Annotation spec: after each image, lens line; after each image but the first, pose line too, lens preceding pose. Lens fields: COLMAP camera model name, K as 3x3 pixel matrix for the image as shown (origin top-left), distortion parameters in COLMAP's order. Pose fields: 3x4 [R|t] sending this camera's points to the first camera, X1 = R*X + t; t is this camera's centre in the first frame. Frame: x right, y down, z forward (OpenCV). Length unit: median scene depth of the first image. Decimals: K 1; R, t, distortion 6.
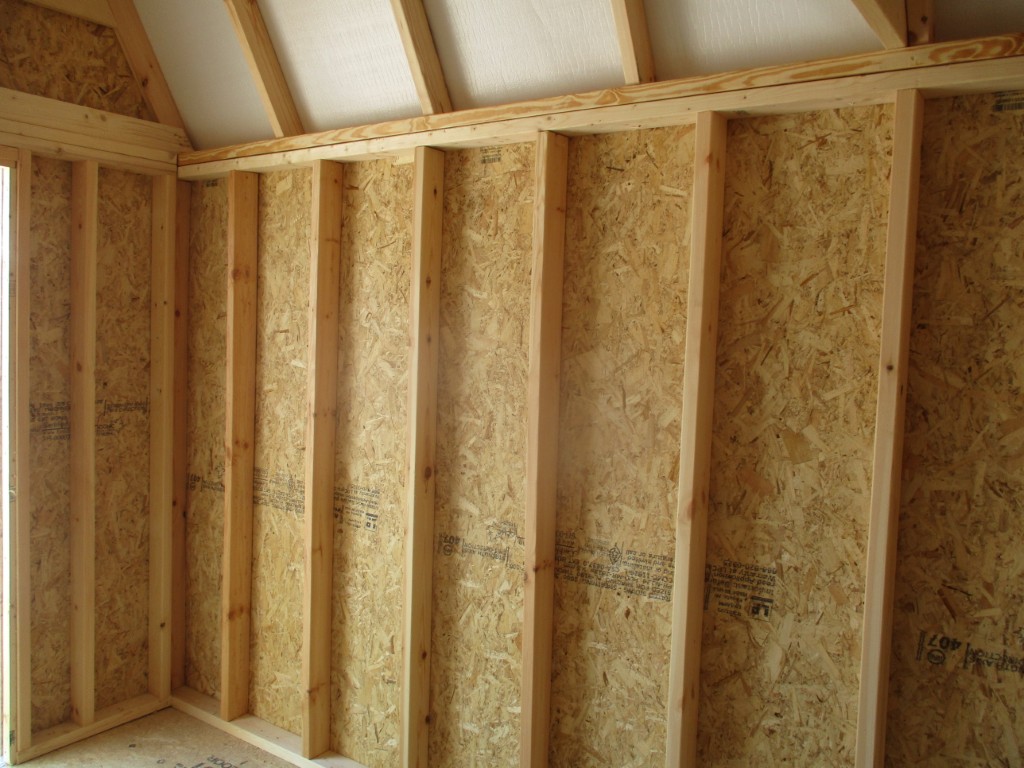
lens RADIAL K [[856.2, 0, 515.6], [0, 856.2, 367.3], [0, 0, 1]] dist [-0.036081, 0.032570]
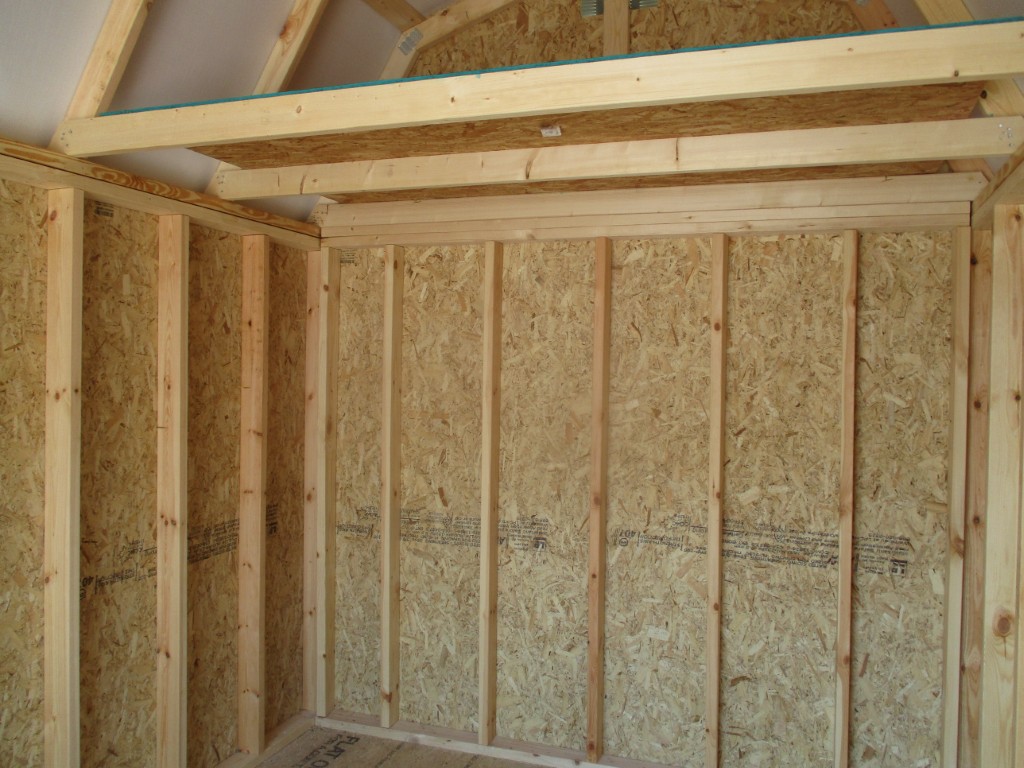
lens RADIAL K [[856.2, 0, 515.6], [0, 856.2, 367.3], [0, 0, 1]] dist [-0.036081, 0.032570]
pose [[-0.257304, -0.041016, 0.965460, -1.002096], [0.026409, 0.998427, 0.049454, -0.081553], [-0.965970, 0.038221, -0.255816, 0.635136]]
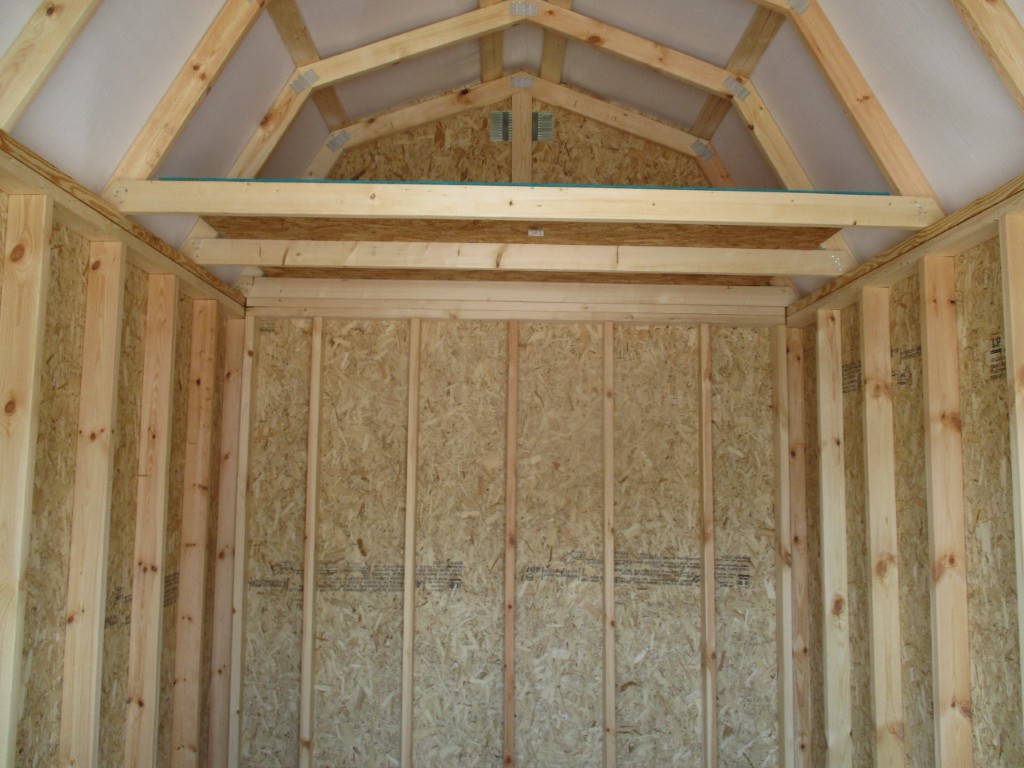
lens RADIAL K [[856.2, 0, 515.6], [0, 856.2, 367.3], [0, 0, 1]] dist [-0.036081, 0.032570]
pose [[-0.584712, 0.055415, 0.809346, -1.056168], [0.011775, 0.998139, -0.059835, -0.013384], [-0.811155, -0.025456, -0.584277, 1.224778]]
